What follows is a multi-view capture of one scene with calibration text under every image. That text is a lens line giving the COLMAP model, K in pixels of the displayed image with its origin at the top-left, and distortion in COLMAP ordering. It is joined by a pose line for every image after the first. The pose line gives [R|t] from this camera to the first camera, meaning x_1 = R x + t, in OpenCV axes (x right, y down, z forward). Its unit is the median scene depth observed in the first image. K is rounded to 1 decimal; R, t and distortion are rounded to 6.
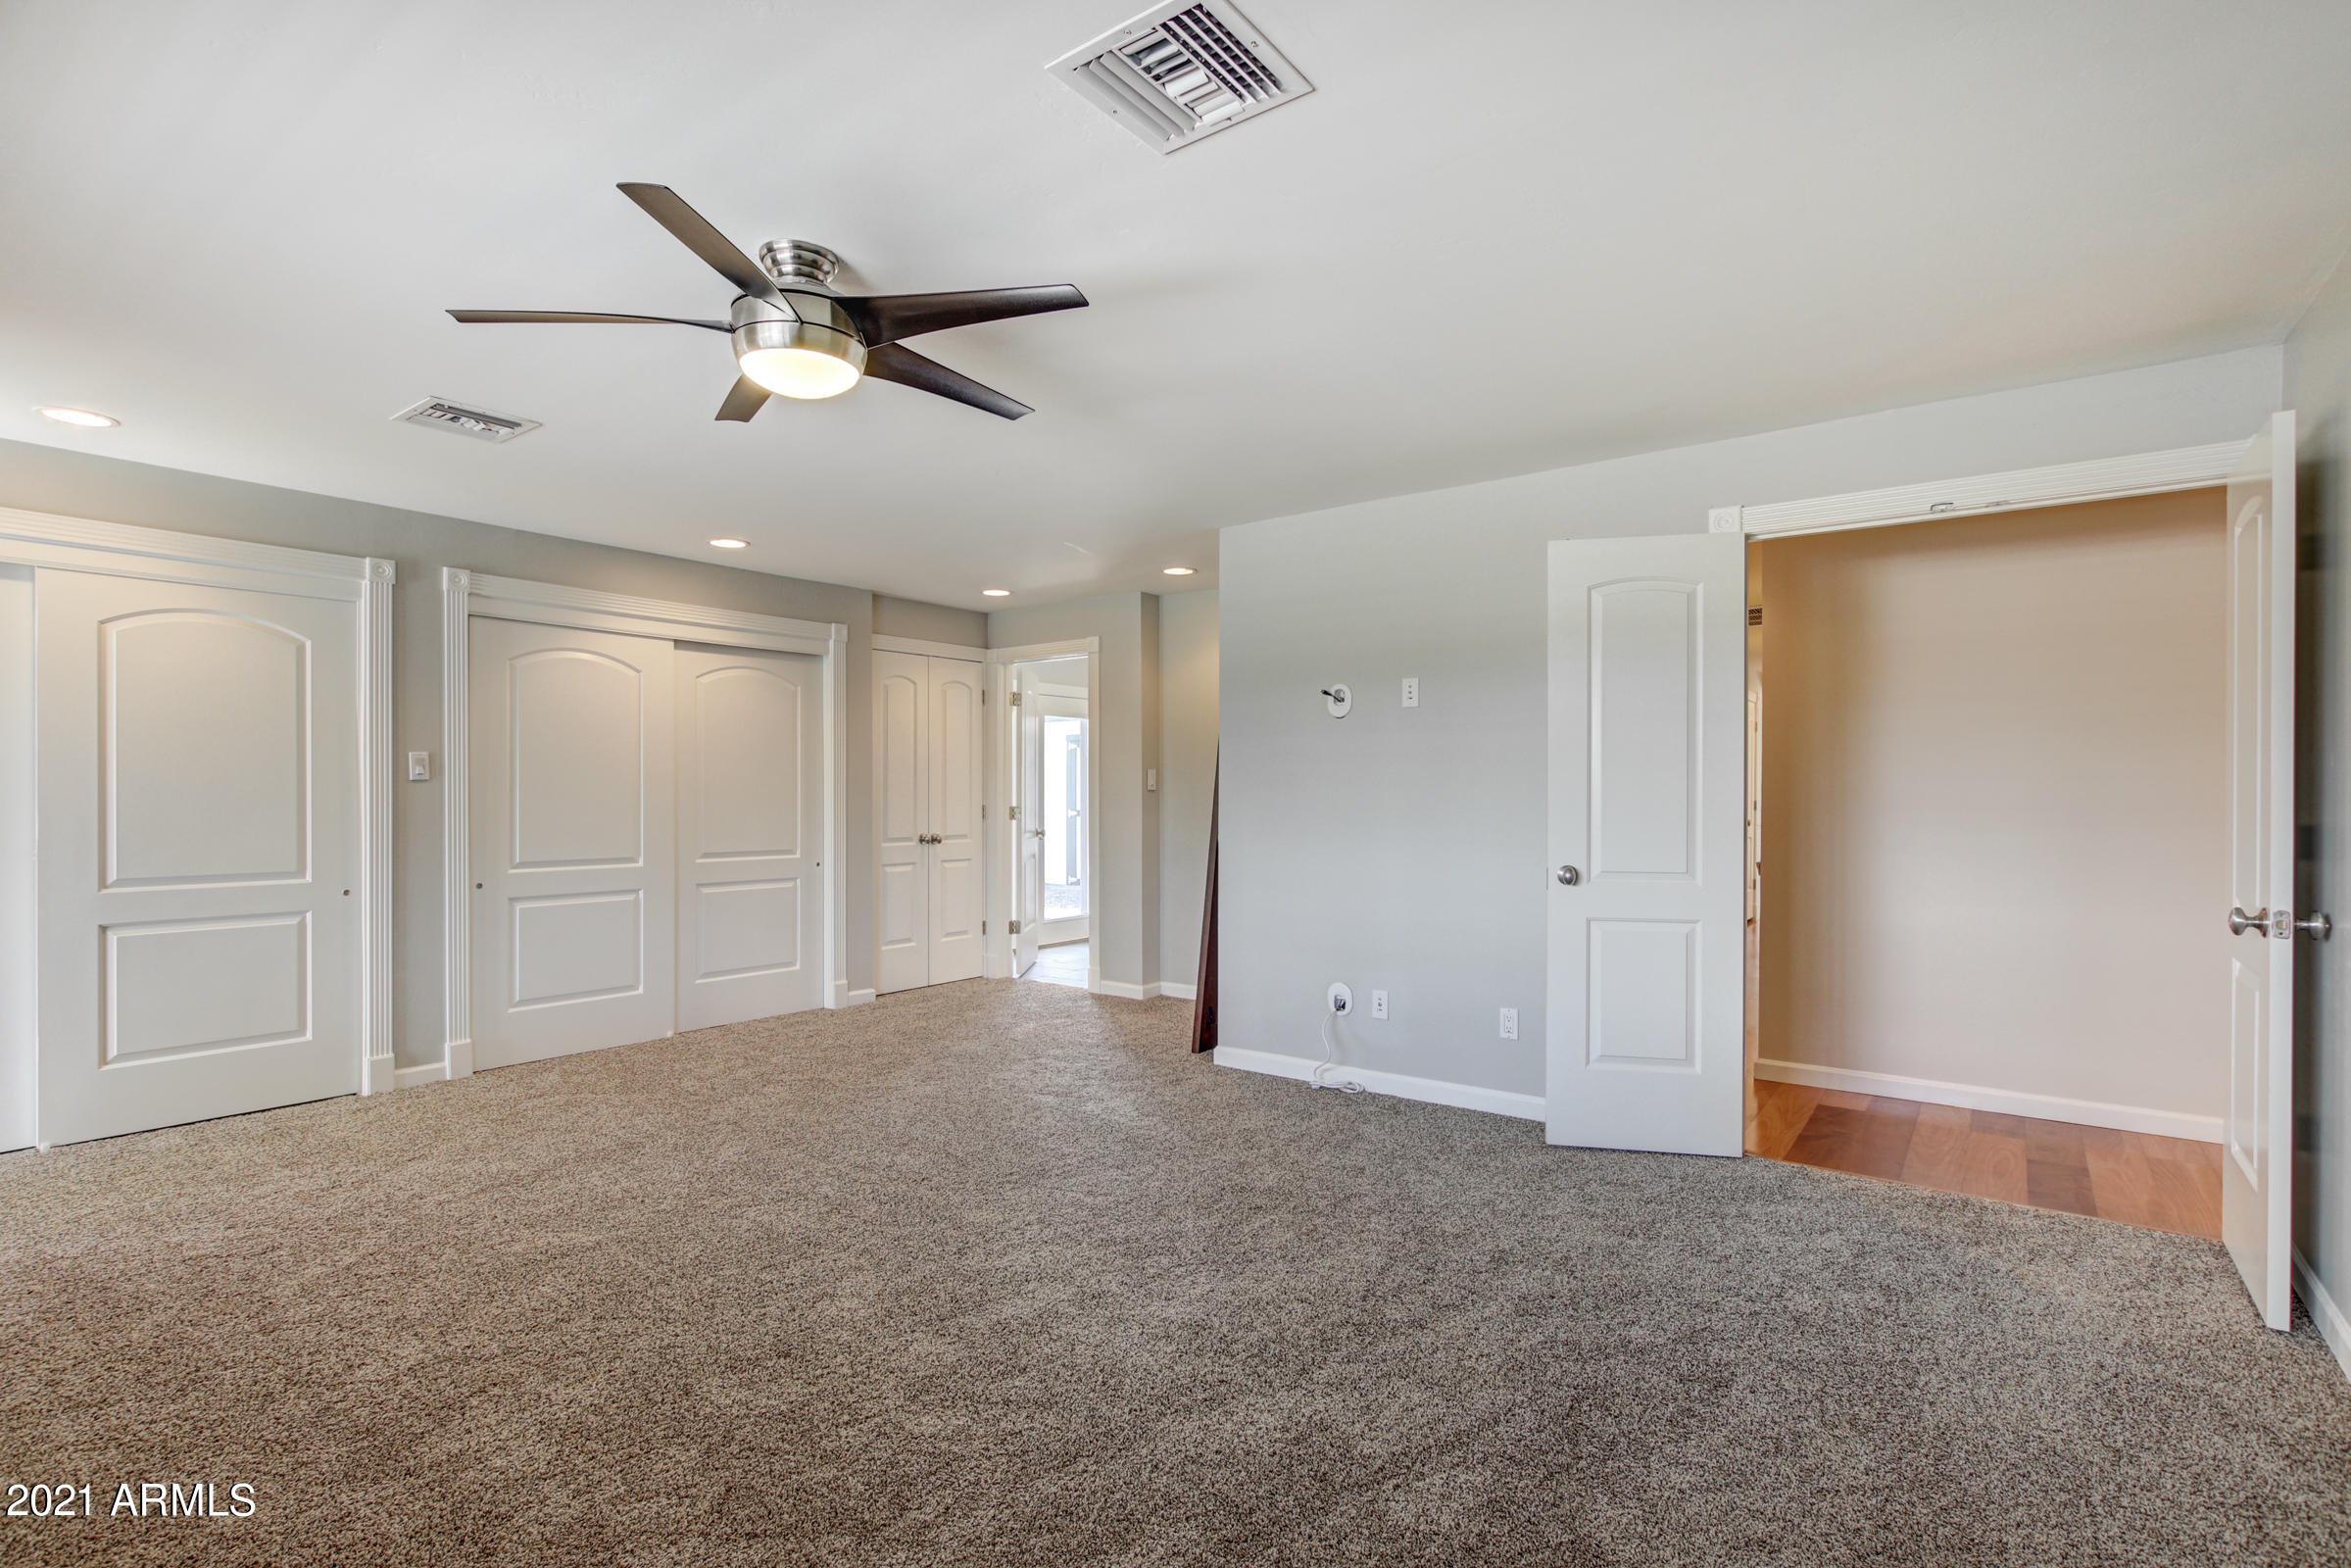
lens RADIAL K [[1109.1, 0, 1177.1], [0, 1109.1, 789.1], [0, 0, 1]] dist [0.005031, 0.002703]
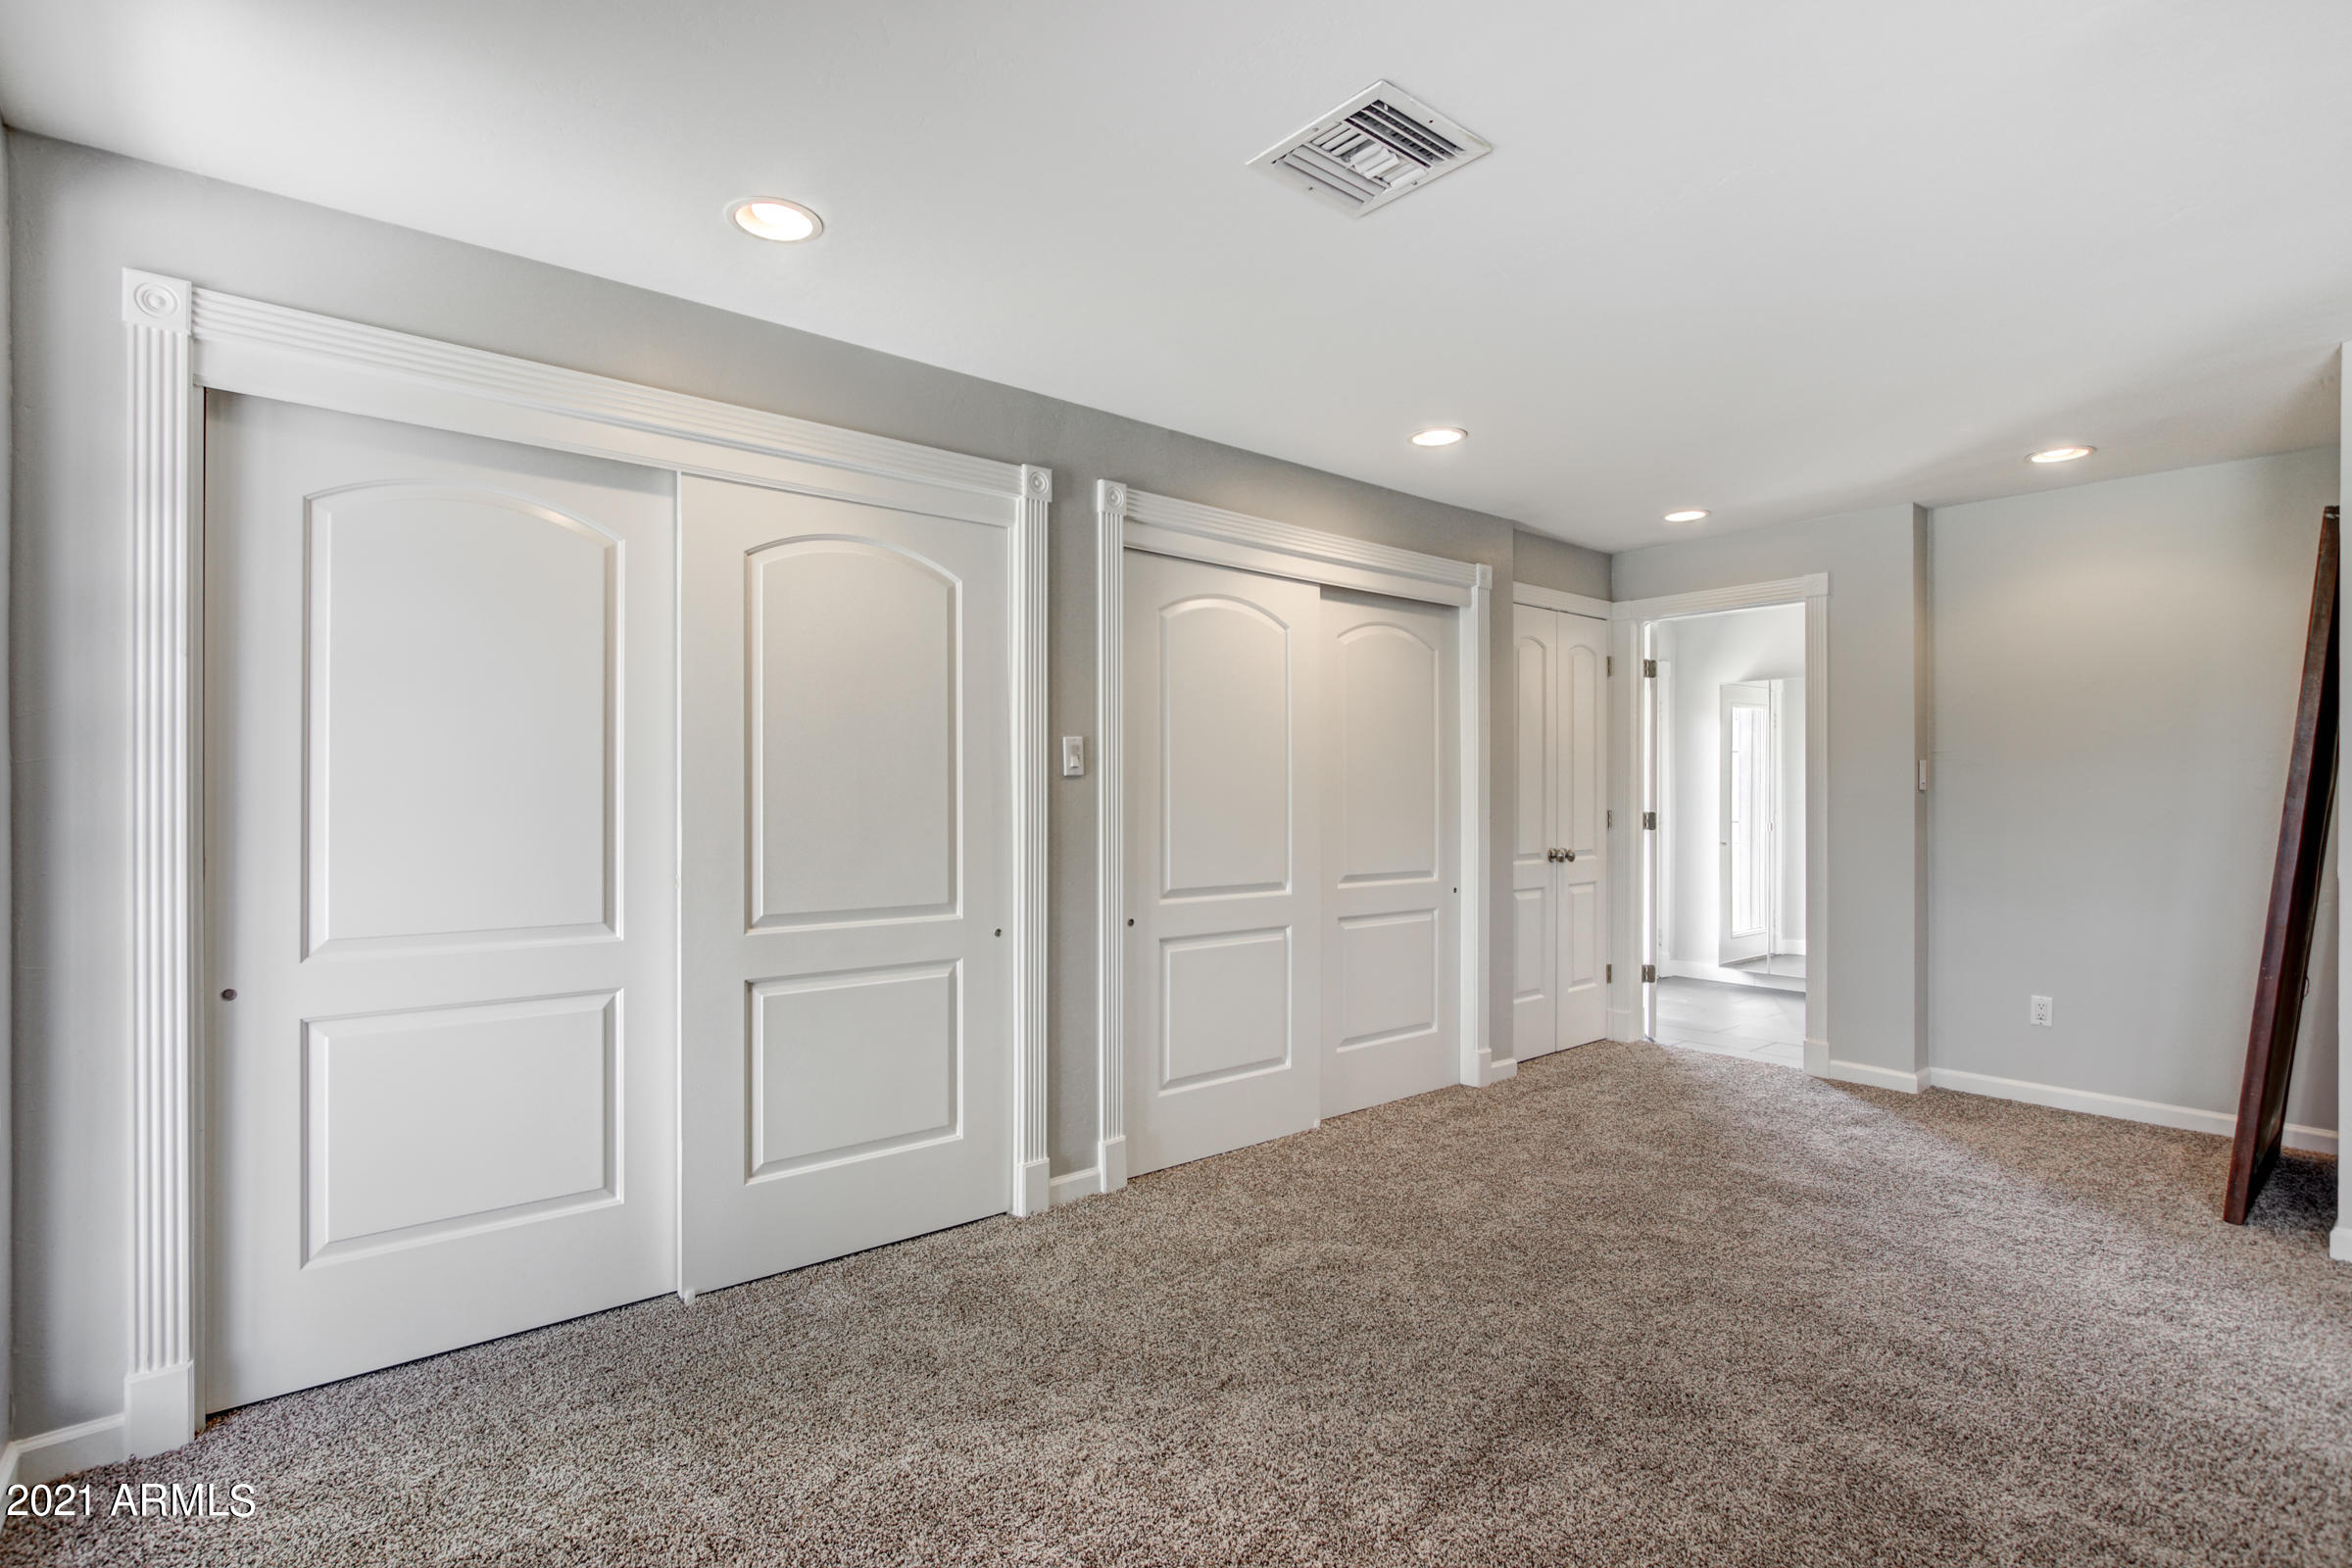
lens RADIAL K [[1109.6, 0, 1172.2], [0, 1109.6, 787.5], [0, 0, 1]] dist [0.005031, 0.002703]
pose [[0.978087, -0.000502, -0.208194, -0.454540], [0.000217, 0.999999, -0.001390, 0.000349], [0.208194, 0.001315, 0.978087, 0.302034]]
